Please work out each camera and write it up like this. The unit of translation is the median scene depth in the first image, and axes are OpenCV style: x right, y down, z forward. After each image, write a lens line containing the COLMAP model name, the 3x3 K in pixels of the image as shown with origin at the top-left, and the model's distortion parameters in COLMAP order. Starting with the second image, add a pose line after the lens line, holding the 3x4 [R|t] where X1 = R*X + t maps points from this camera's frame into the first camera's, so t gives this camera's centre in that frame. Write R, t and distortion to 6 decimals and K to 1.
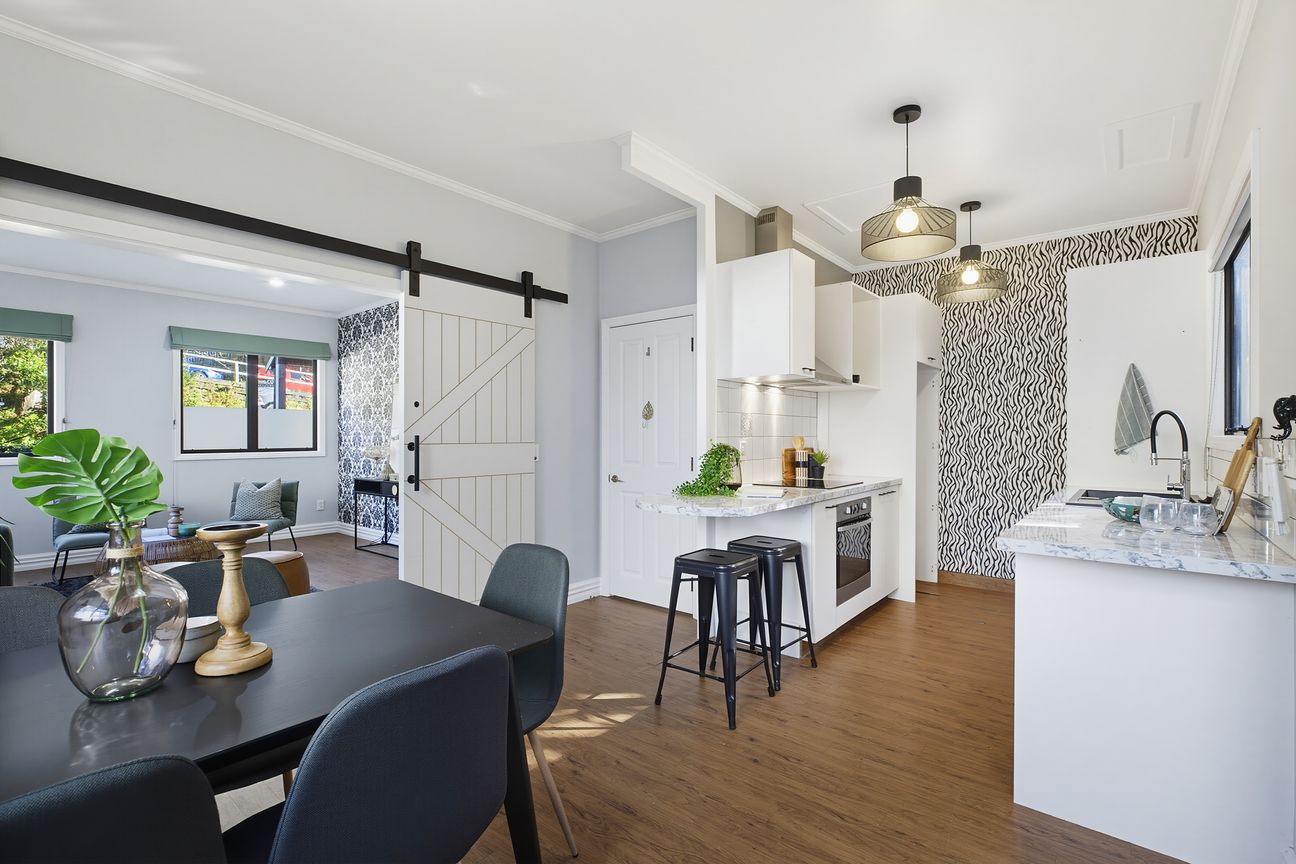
lens RADIAL K [[589.0, 0, 648.4], [0, 589.0, 426.2], [0, 0, 1]] dist [-0.002651, -0.000646]
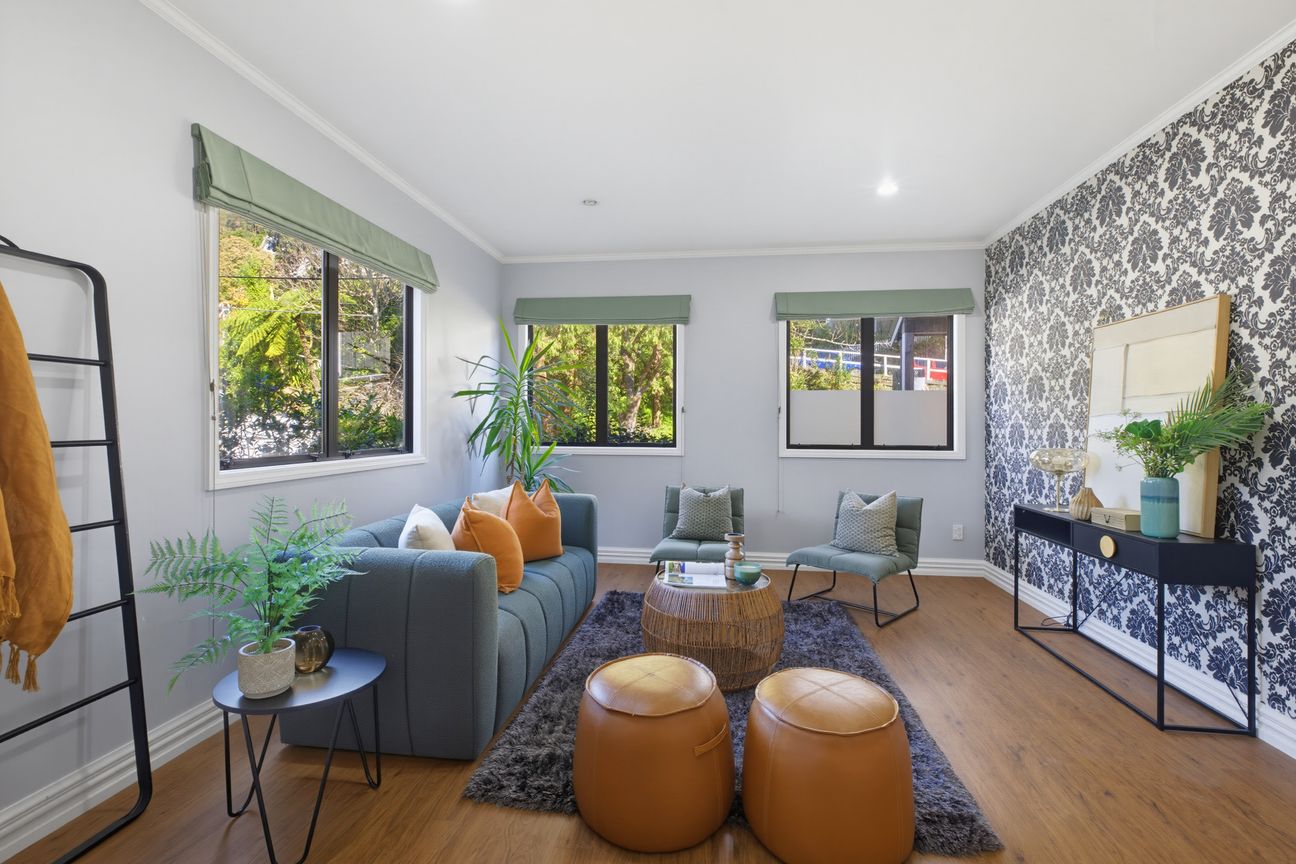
lens RADIAL K [[589.0, 0, 648.4], [0, 589.0, 426.2], [0, 0, 1]] dist [-0.002651, -0.000646]
pose [[0.535497, 0.006700, -0.844511, -0.194733], [0.005071, 0.999925, 0.011149, 0.005050], [0.844522, -0.010253, 0.535423, 0.370770]]
